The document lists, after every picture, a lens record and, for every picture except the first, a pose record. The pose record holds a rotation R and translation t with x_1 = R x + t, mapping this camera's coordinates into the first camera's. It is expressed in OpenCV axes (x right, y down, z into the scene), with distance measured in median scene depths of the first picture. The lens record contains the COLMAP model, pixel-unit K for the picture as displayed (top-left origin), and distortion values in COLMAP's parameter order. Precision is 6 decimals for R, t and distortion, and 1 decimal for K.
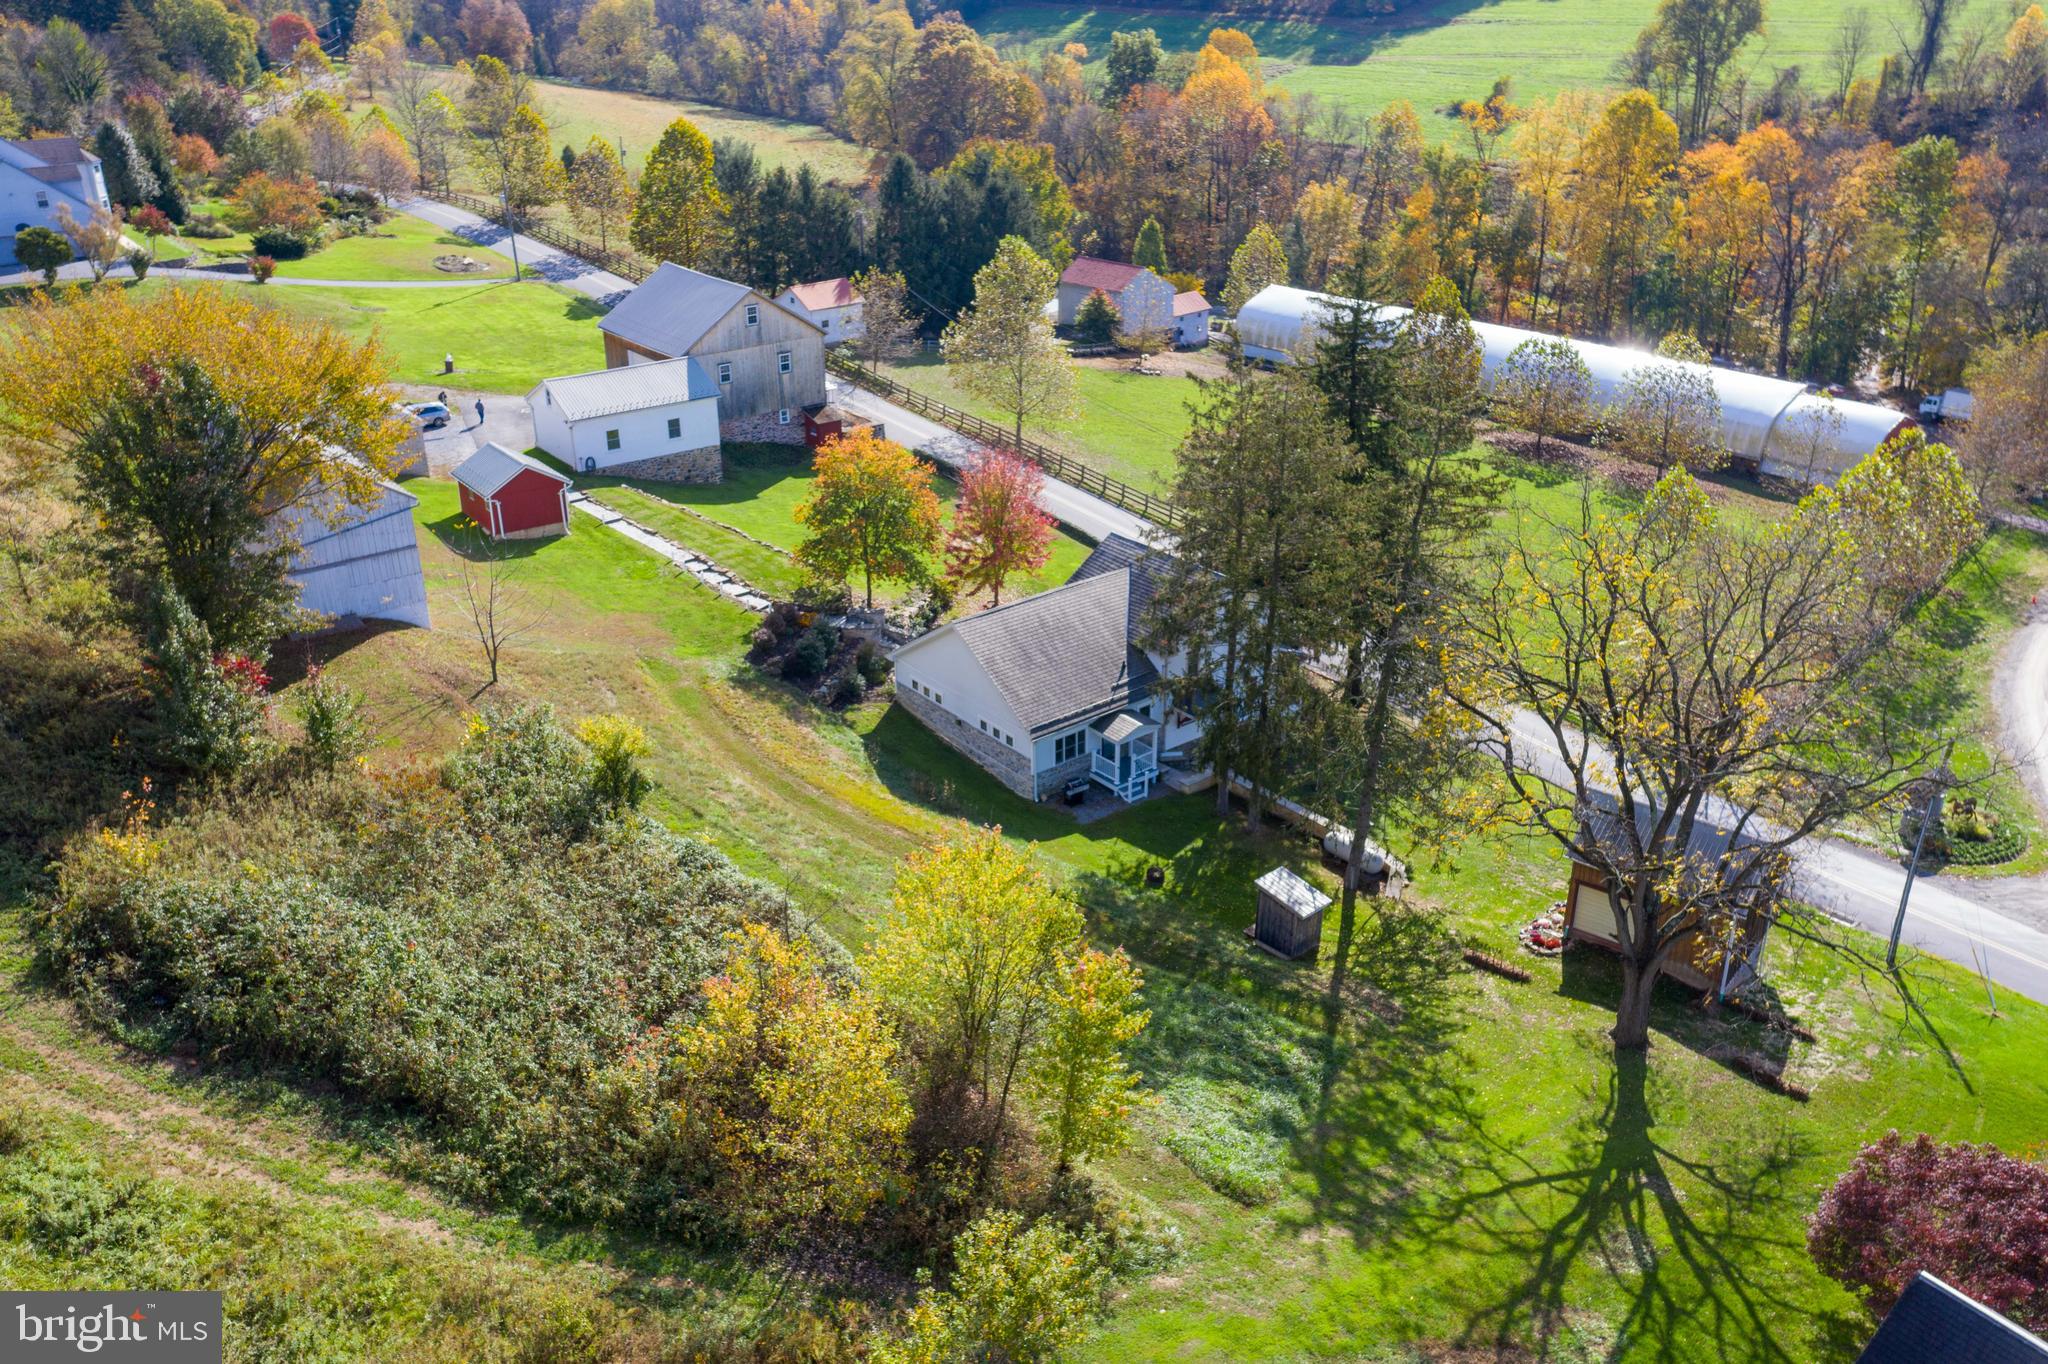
lens RADIAL K [[1673.7, 0, 1022.7], [0, 1673.7, 686.6], [0, 0, 1]] dist [0.010956, -0.002419]
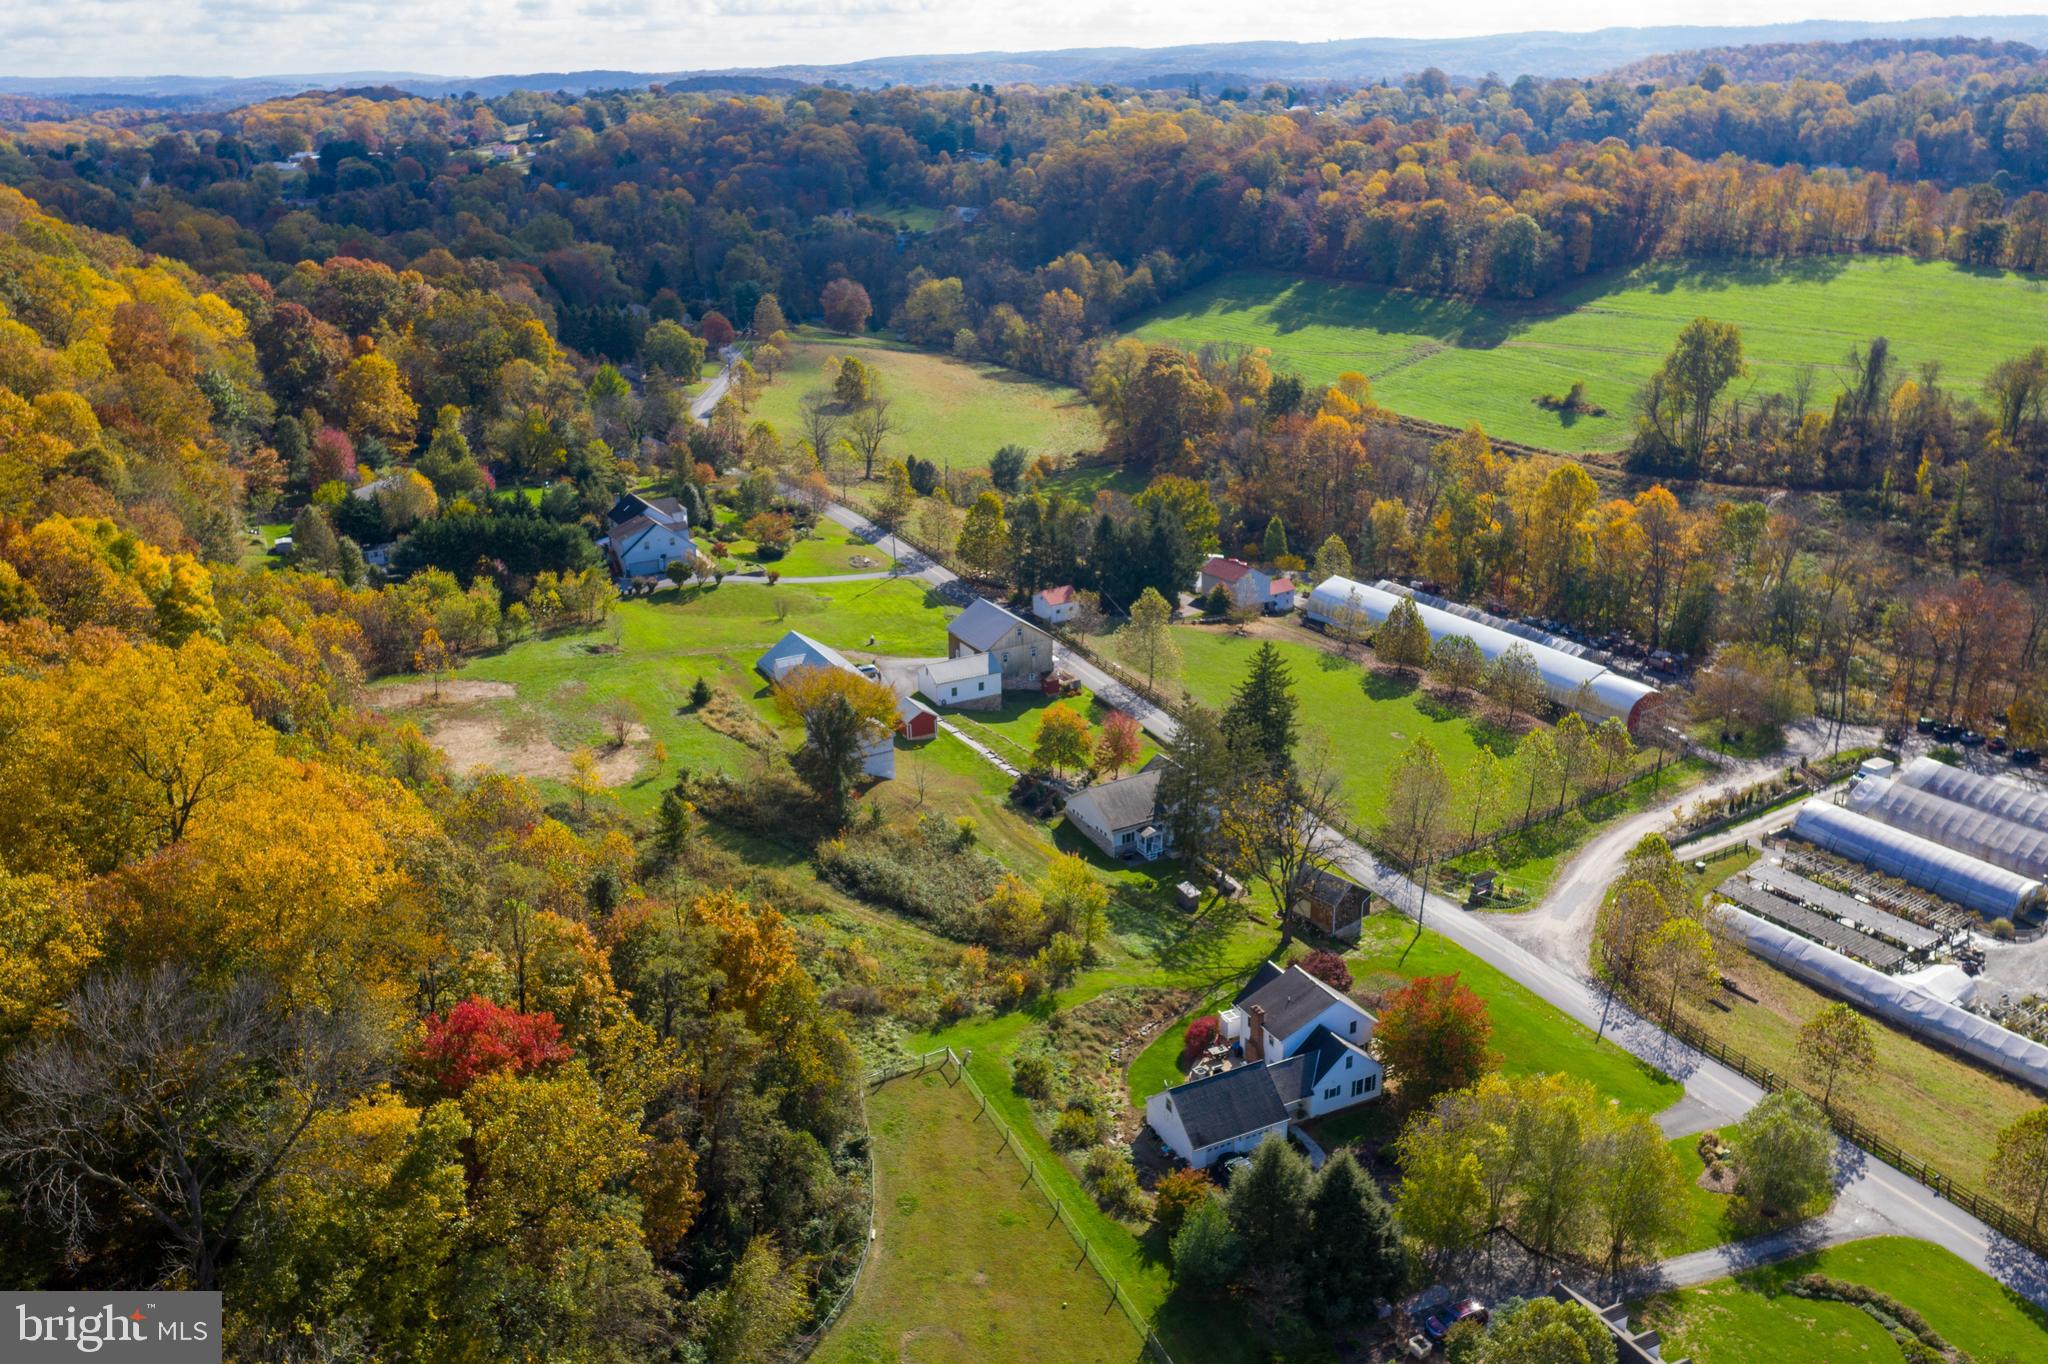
lens RADIAL K [[1673.7, 0, 1024.3], [0, 1673.7, 682.8], [0, 0, 1]] dist [0.010956, -0.002419]
pose [[0.987696, 0.045294, -0.149683, 0.207054], [-0.056003, 0.996104, -0.068117, -0.015619], [0.146015, 0.075662, 0.986385, -1.362545]]
